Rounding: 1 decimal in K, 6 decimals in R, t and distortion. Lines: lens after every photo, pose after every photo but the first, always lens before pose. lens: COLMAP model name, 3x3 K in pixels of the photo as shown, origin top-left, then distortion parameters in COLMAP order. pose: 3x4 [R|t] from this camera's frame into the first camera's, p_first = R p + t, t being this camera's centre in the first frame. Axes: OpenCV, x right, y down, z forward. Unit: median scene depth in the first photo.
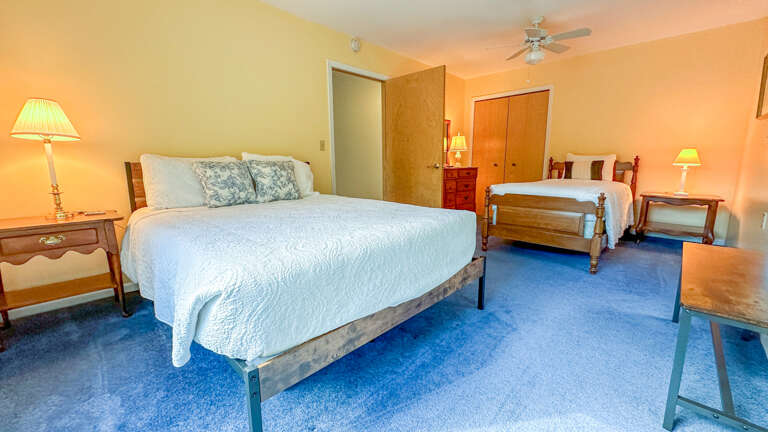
lens RADIAL K [[306.9, 0, 387.1], [0, 306.9, 215.5], [0, 0, 1]] dist [-0.001189, -0.000156]
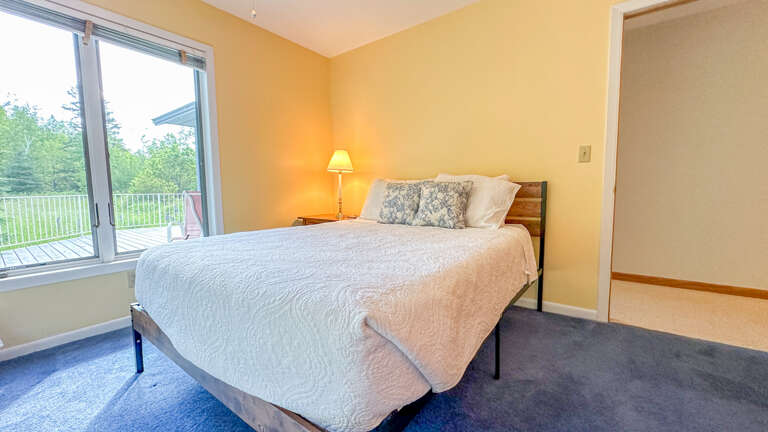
lens RADIAL K [[306.9, 0, 387.1], [0, 306.9, 215.5], [0, 0, 1]] dist [-0.001189, -0.000156]
pose [[0.134457, 0.093239, -0.986523, 0.515737], [-0.156768, 0.985027, 0.071731, -0.128513], [0.978440, 0.145011, 0.147061, 0.783480]]
